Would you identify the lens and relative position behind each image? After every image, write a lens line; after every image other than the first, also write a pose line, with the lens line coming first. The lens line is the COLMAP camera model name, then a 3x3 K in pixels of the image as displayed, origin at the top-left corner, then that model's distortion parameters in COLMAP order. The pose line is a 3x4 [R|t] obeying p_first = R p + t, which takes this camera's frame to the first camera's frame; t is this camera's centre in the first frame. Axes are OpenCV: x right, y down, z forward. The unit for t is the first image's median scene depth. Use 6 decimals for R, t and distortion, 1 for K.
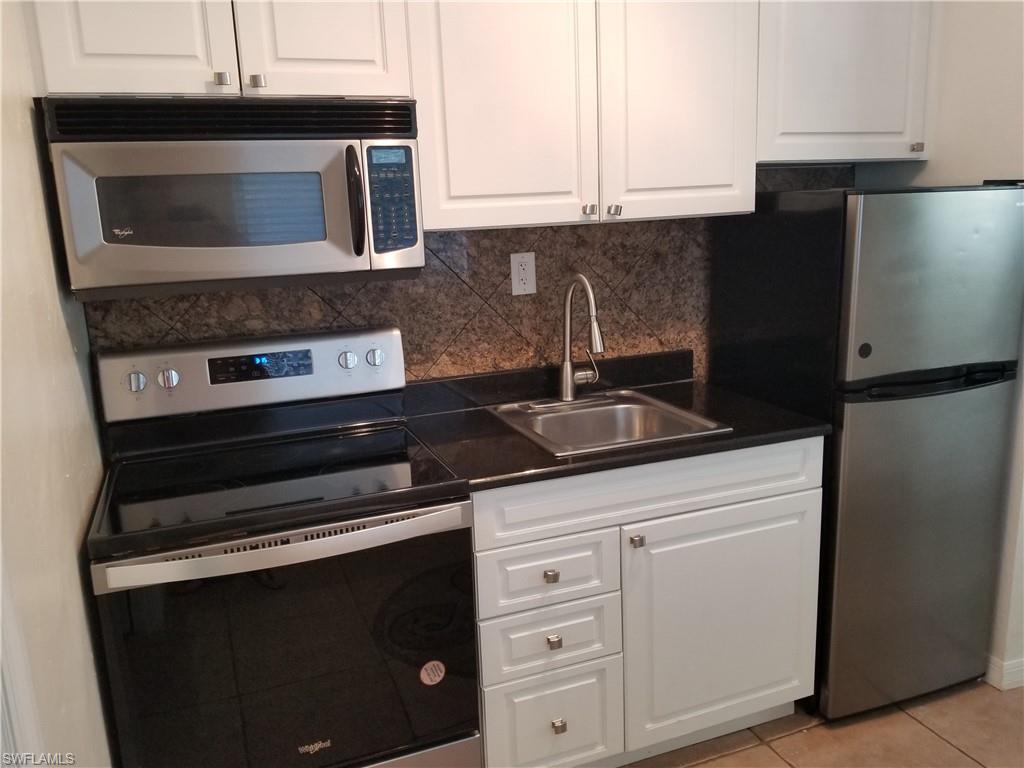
lens RADIAL K [[806.0, 0, 512.0], [0, 806.0, 384.0], [0, 0, 1]] dist [0.049766, -0.006217]
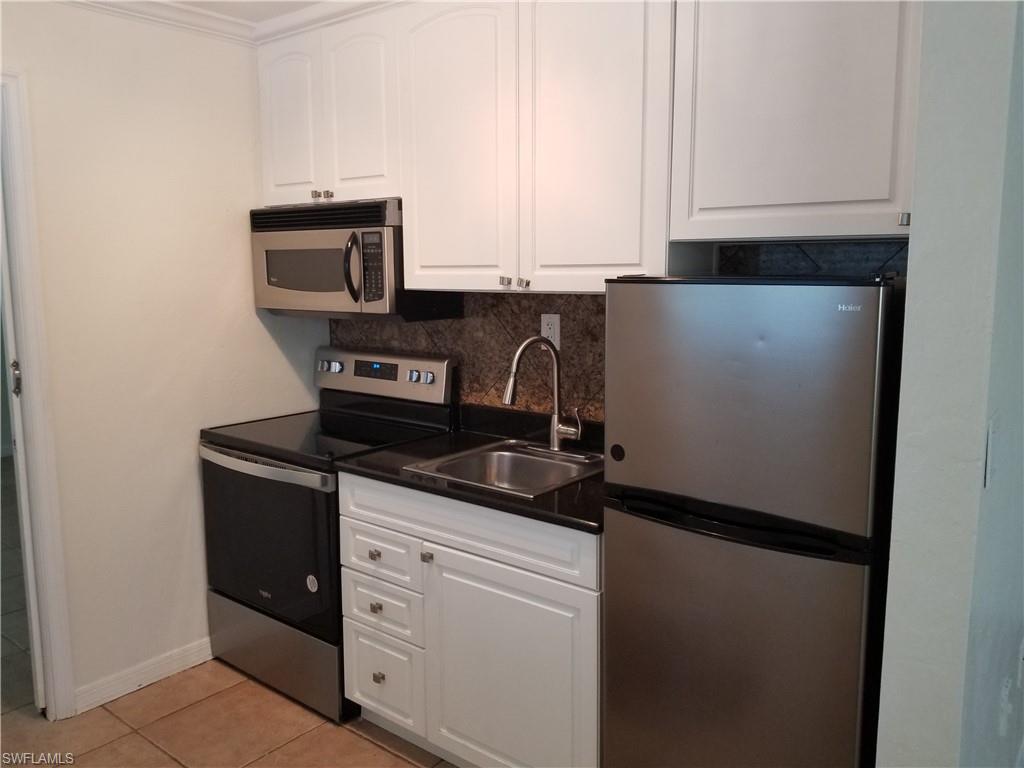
lens RADIAL K [[823.8, 0, 512.0], [0, 823.8, 384.0], [0, 0, 1]] dist [0.093443, 0.001158]
pose [[0.488540, 0.162991, -0.857183, 1.129309], [-0.200242, 0.977121, 0.071671, -0.155291], [0.849253, 0.136630, 0.510001, 0.414005]]
